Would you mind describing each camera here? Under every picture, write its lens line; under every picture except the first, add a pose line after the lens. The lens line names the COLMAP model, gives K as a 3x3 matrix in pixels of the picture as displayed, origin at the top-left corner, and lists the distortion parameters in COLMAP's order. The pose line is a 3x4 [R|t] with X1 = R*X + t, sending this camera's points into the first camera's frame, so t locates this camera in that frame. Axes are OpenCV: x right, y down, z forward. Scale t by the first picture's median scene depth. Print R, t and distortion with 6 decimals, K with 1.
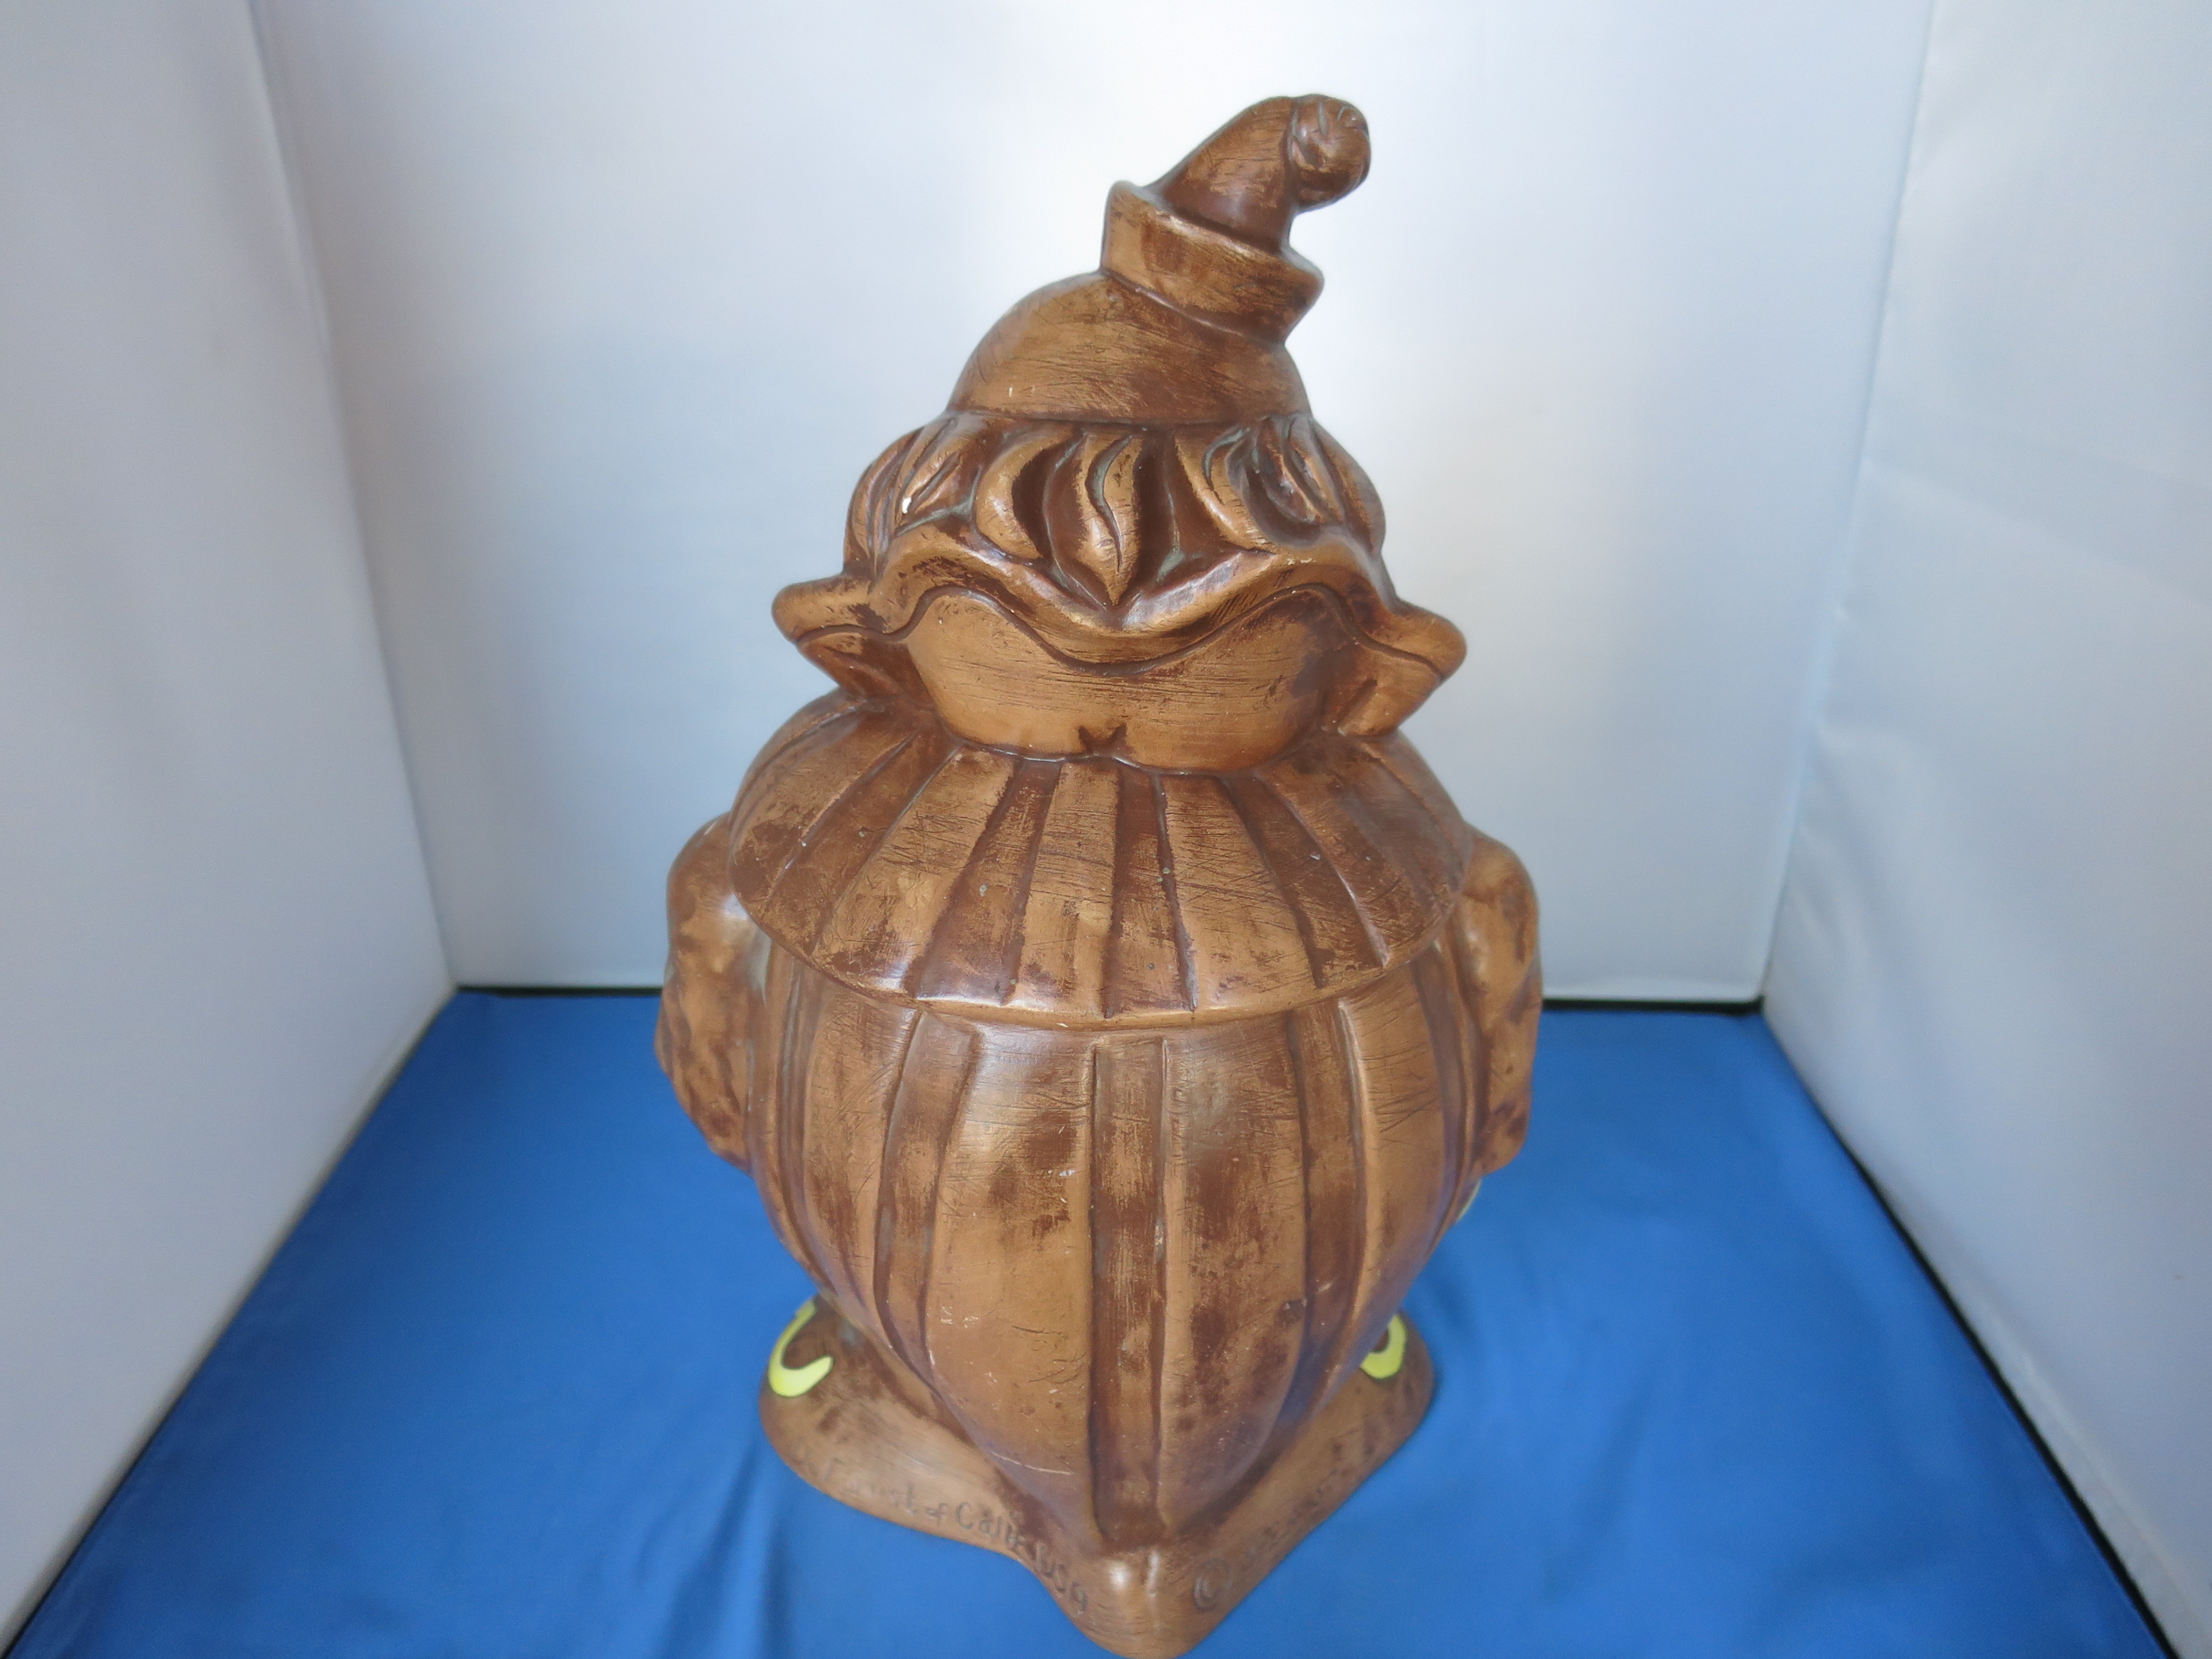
lens RADIAL K [[1511.2, 0, 1097.3], [0, 1511.2, 821.7], [0, 0, 1]] dist [-0.000695, 0.004208]
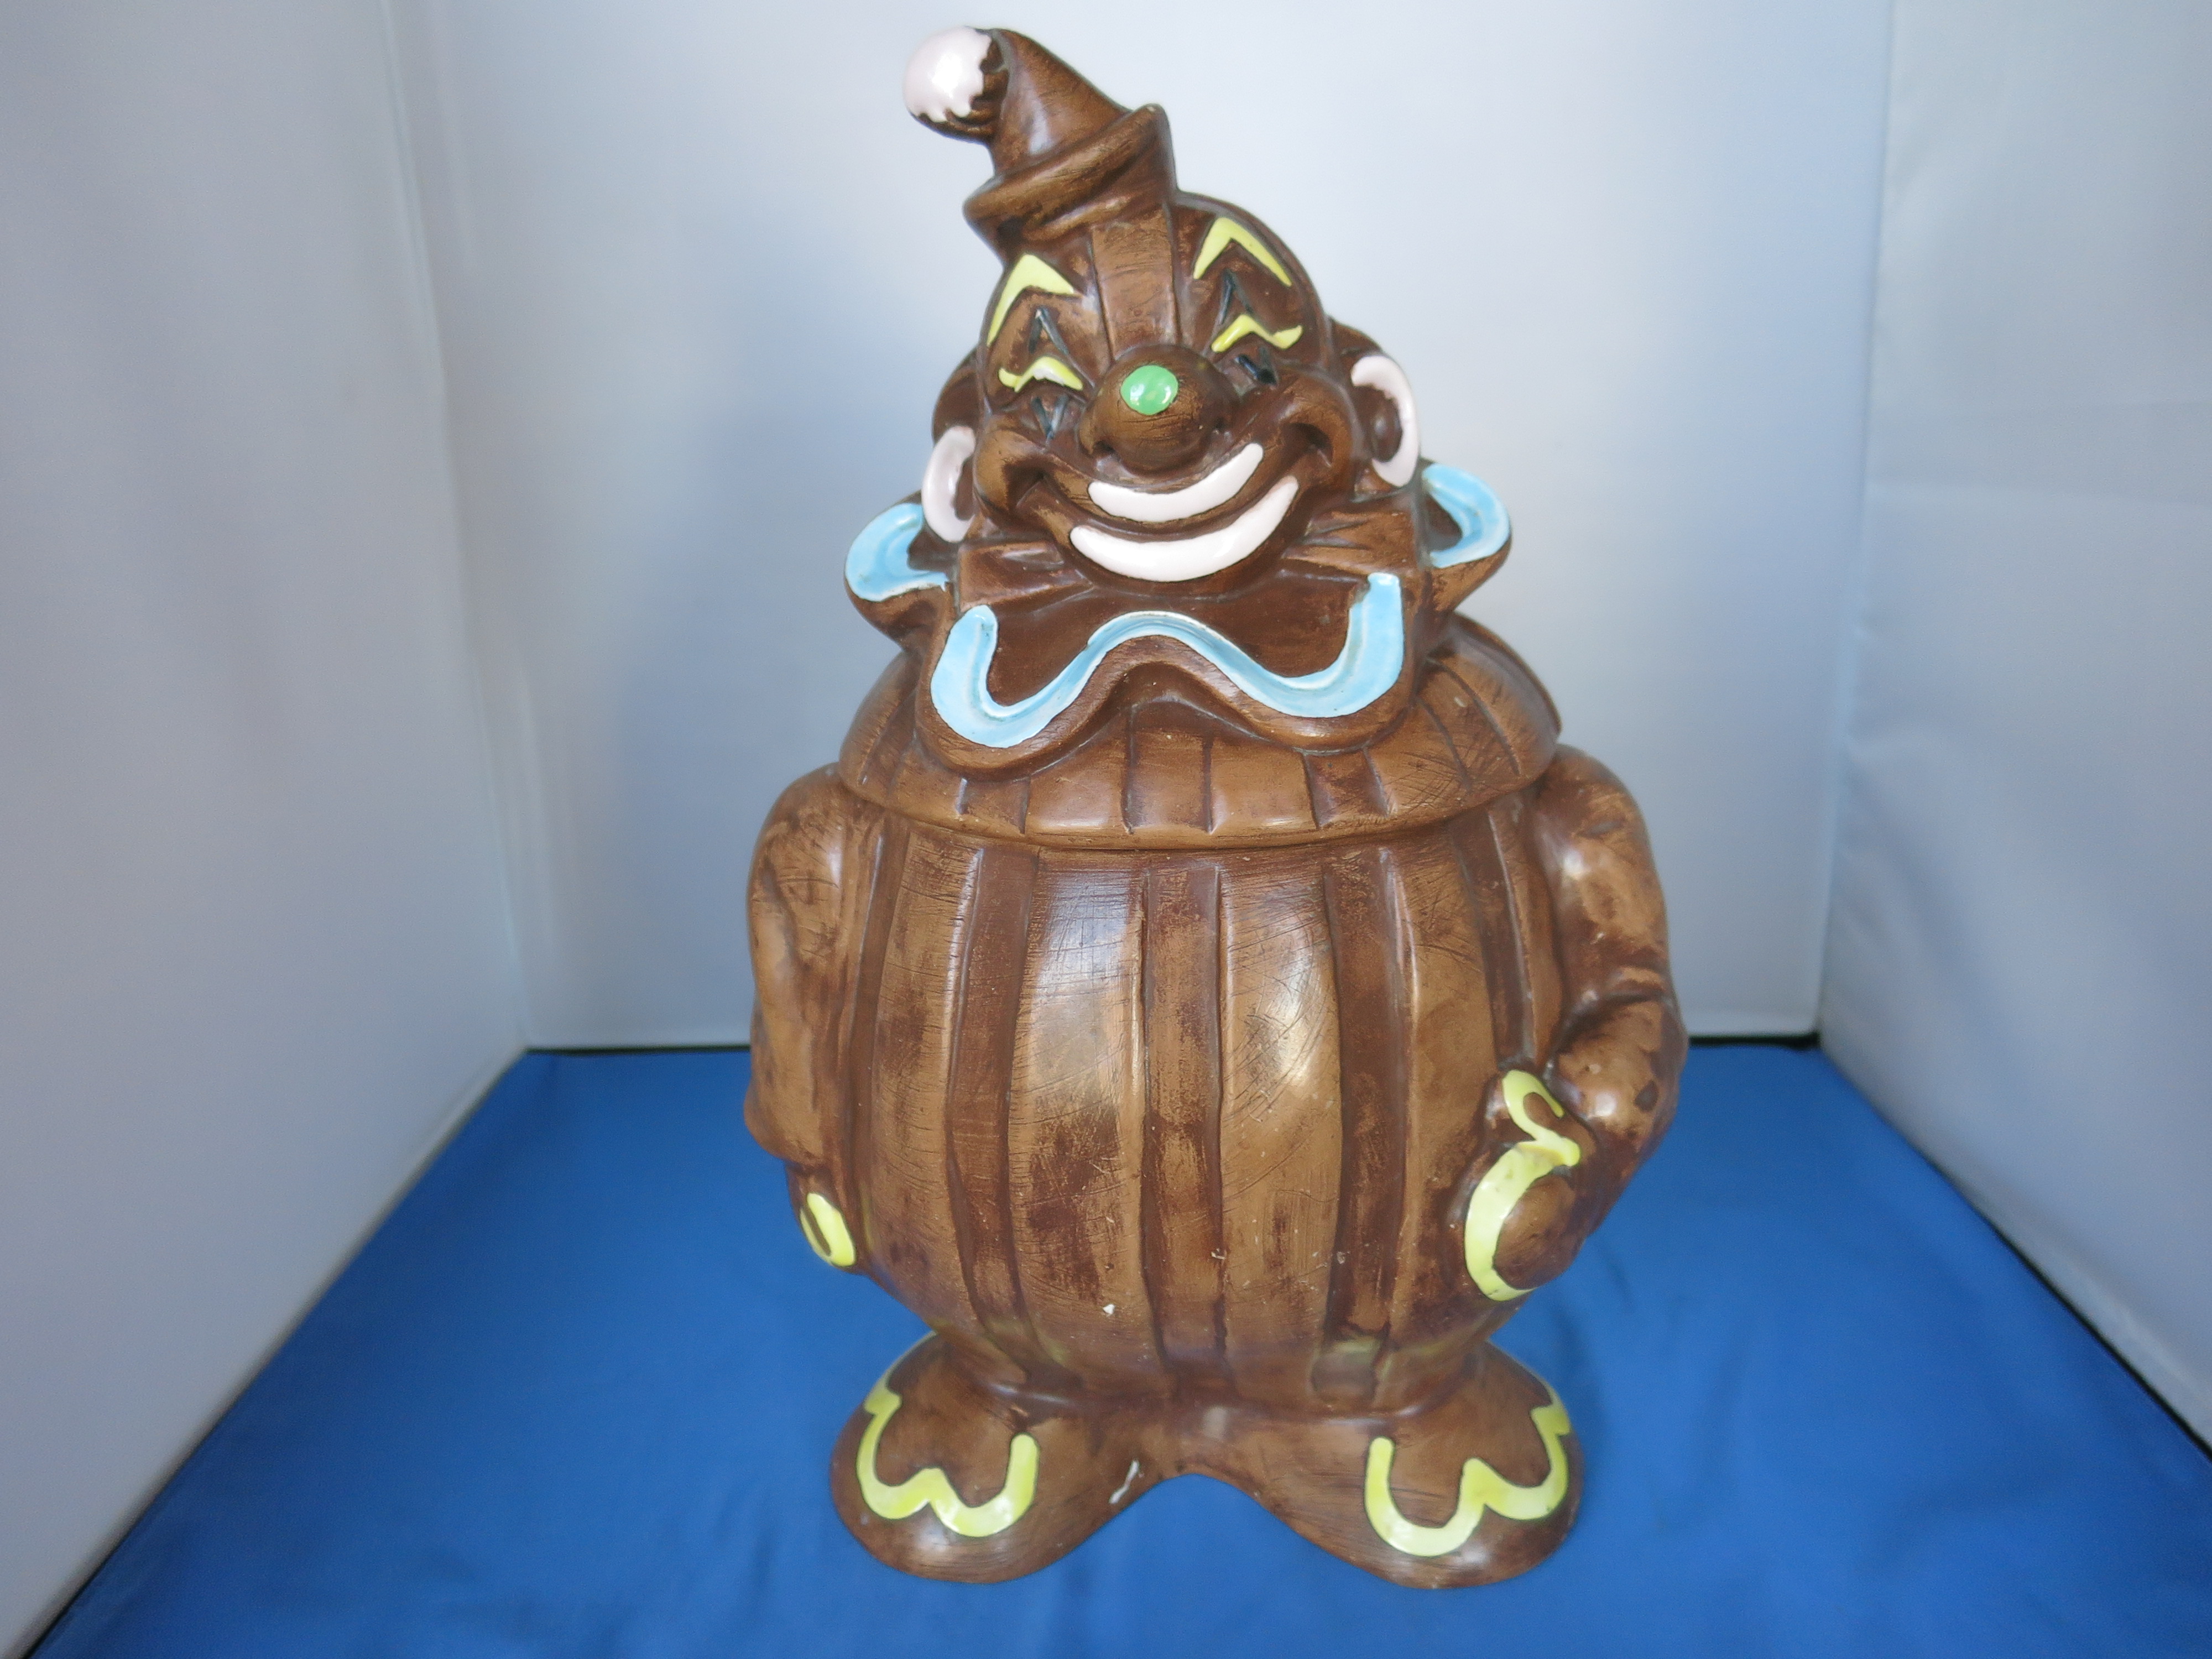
lens RADIAL K [[1511.2, 0, 1117.3], [0, 1511.2, 831.3], [0, 0, 1]] dist [-0.000695, 0.004208]
pose [[0.999747, -0.022236, -0.003405, -0.028527], [0.021429, 0.987451, -0.156465, 0.174531], [0.006841, 0.156353, 0.987678, -0.023733]]
